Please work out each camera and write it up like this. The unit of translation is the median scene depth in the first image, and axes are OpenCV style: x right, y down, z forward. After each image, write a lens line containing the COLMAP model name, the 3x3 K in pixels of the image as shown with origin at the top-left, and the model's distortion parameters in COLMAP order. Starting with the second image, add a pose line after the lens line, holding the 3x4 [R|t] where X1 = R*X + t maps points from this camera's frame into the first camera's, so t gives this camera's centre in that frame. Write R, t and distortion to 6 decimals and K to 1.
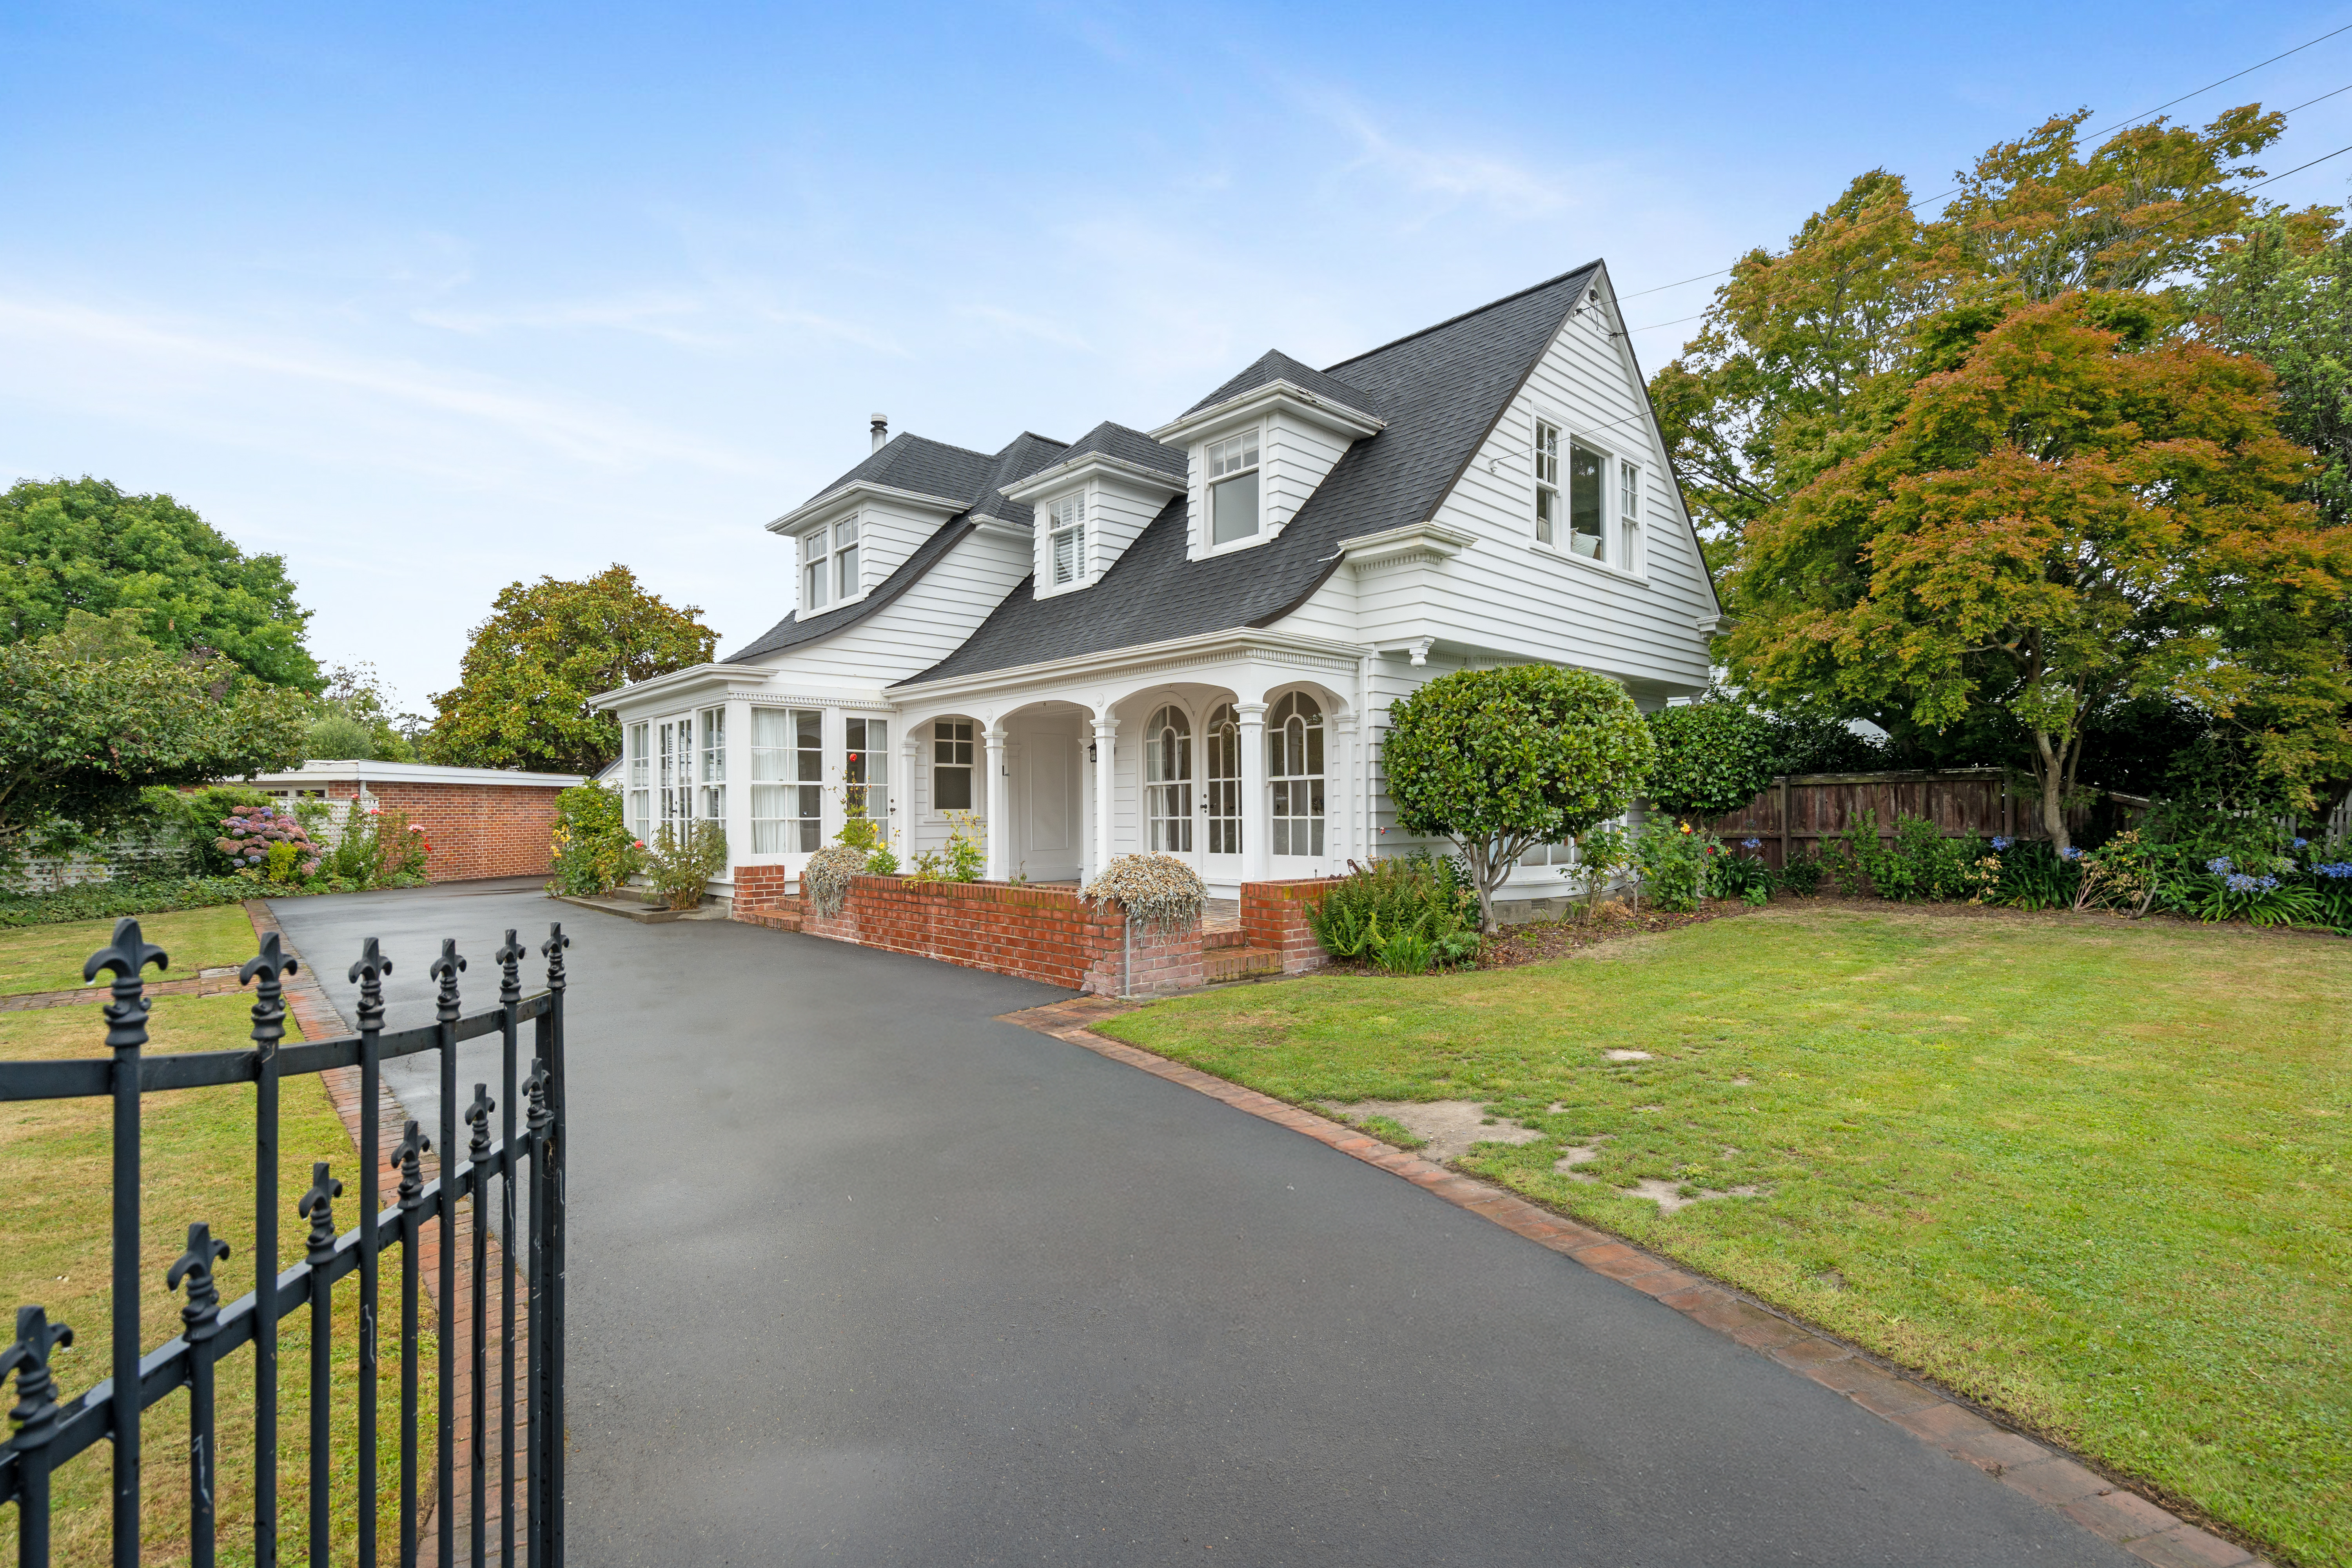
lens RADIAL K [[1055.3, 0, 1164.6], [0, 1055.3, 798.9], [0, 0, 1]] dist [-0.004361, 0.000169]
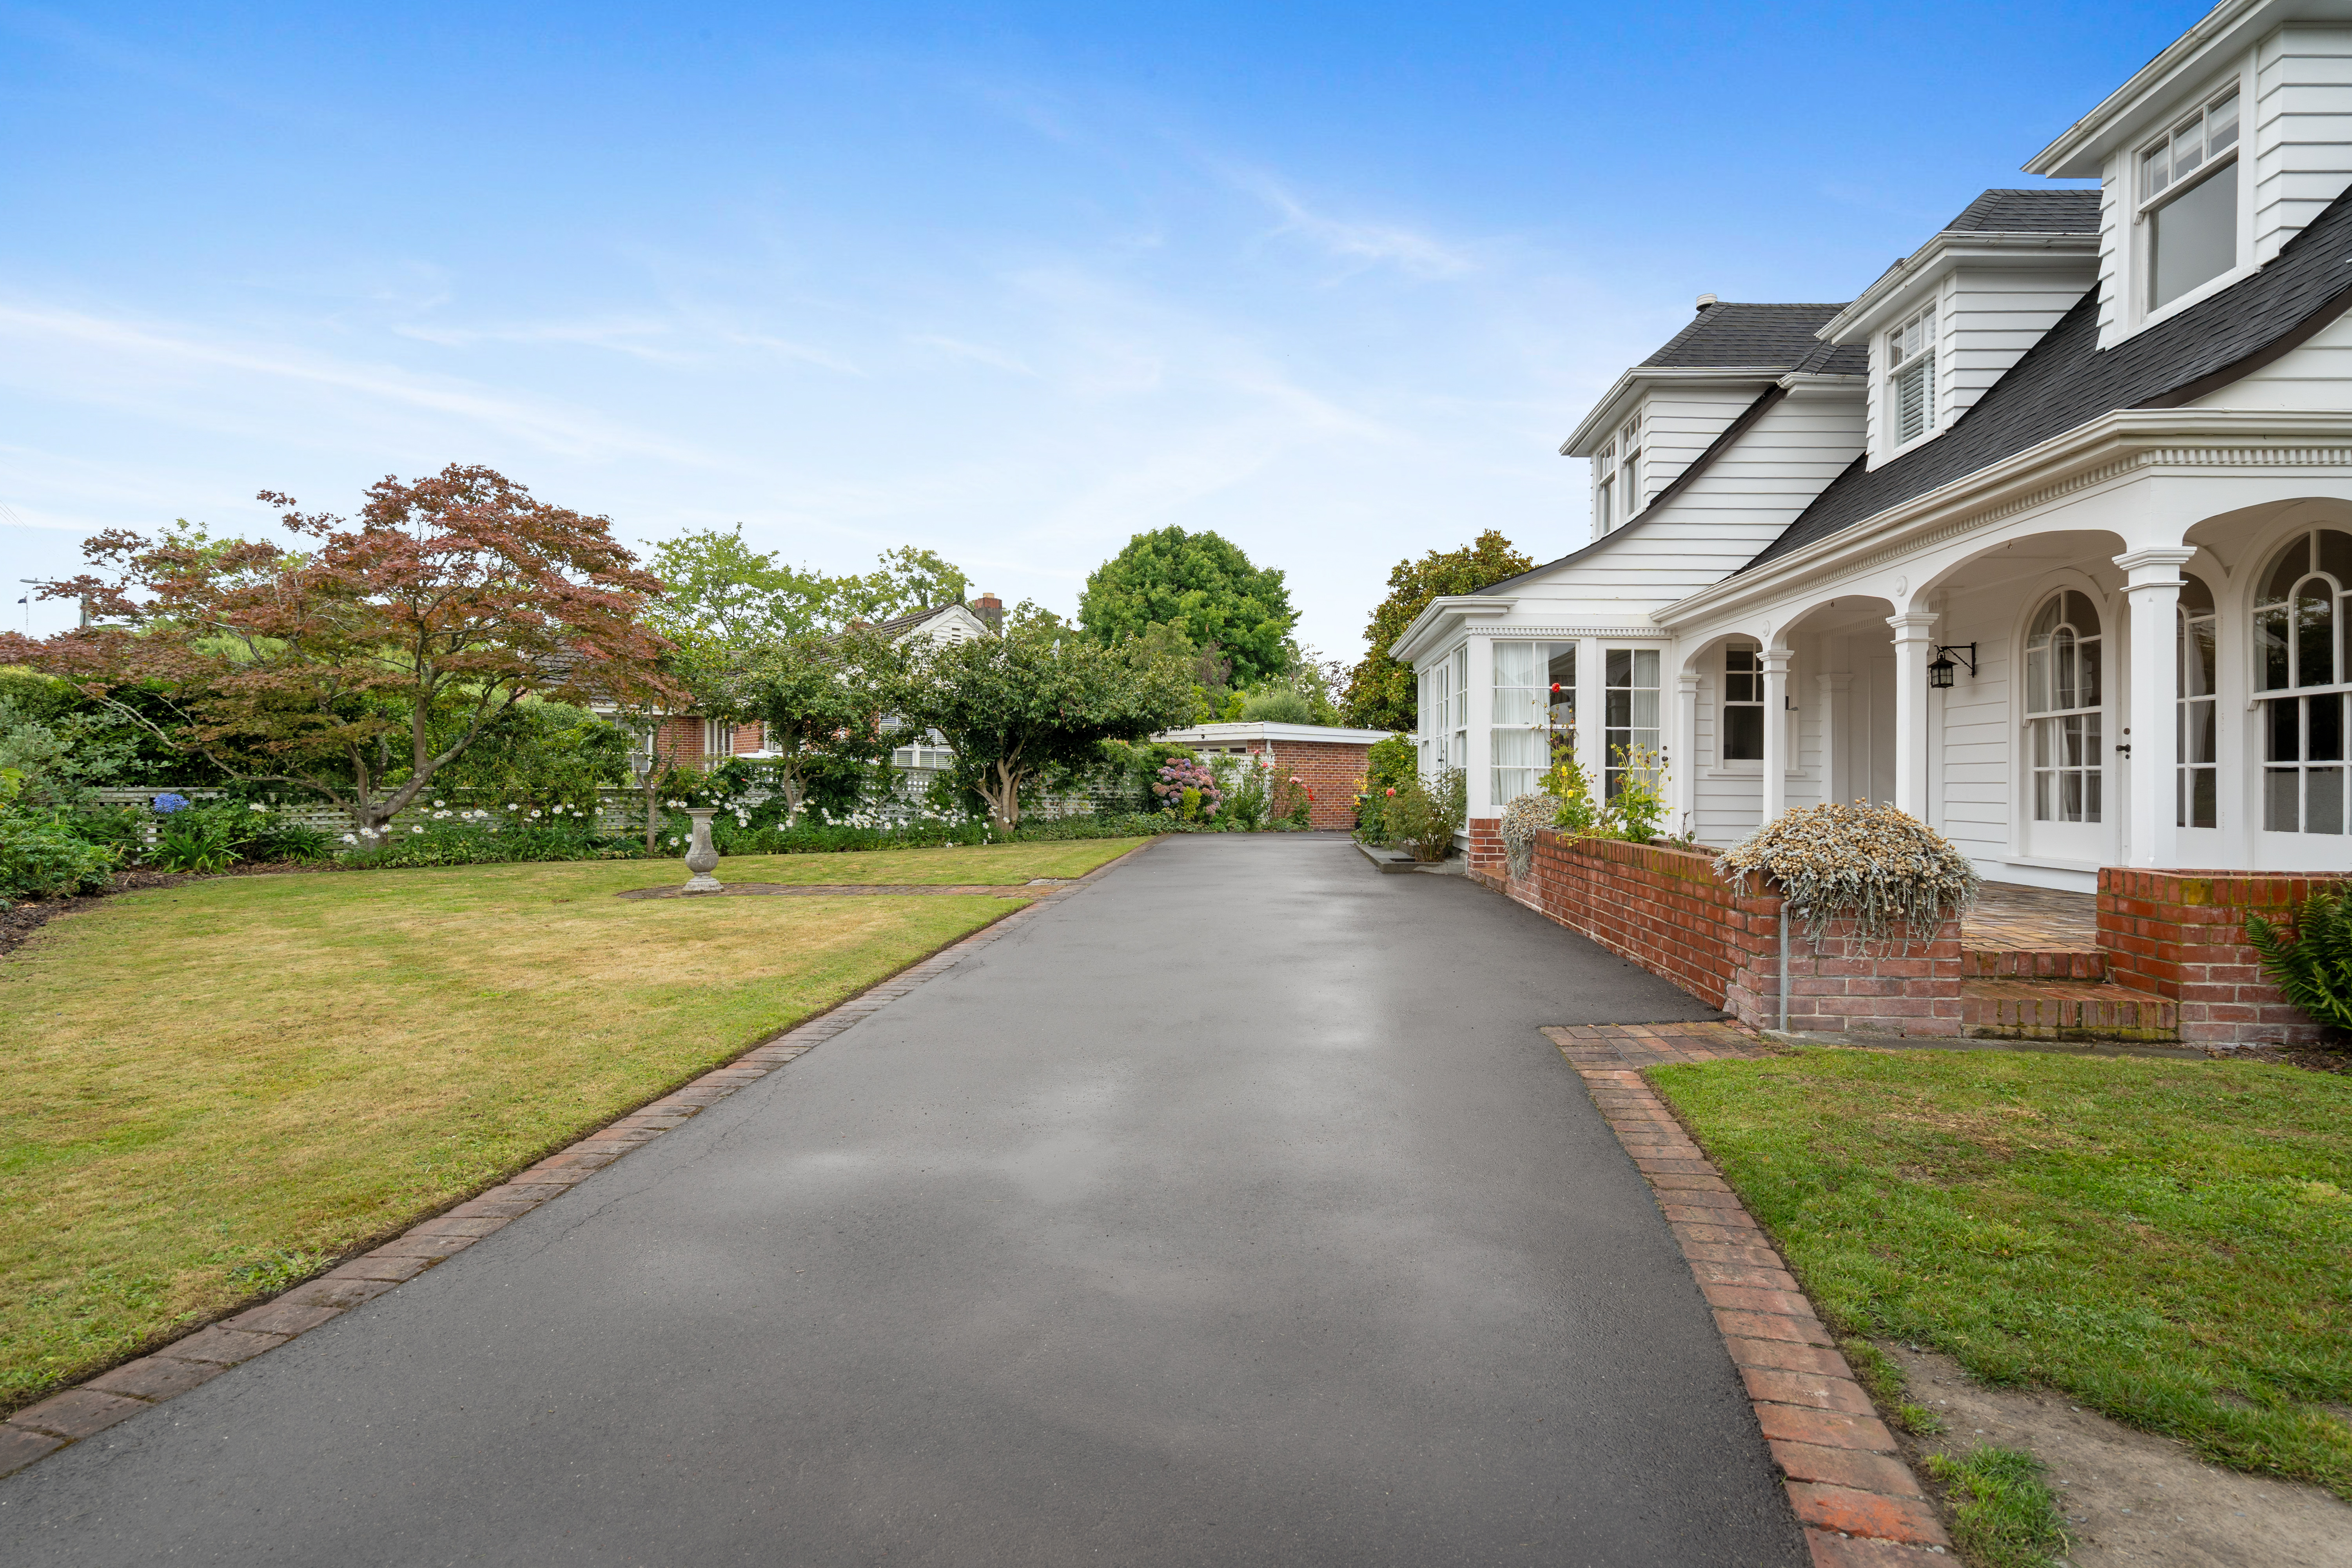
lens RADIAL K [[1073.0, 0, 1257.8], [0, 1073.0, 771.2], [0, 0, 1]] dist [-0.003031, 0.001031]
pose [[0.719892, 0.008693, -0.694031, 0.095267], [-0.008239, 0.999958, 0.003979, 0.019770], [0.694037, 0.002854, 0.719934, 0.187563]]
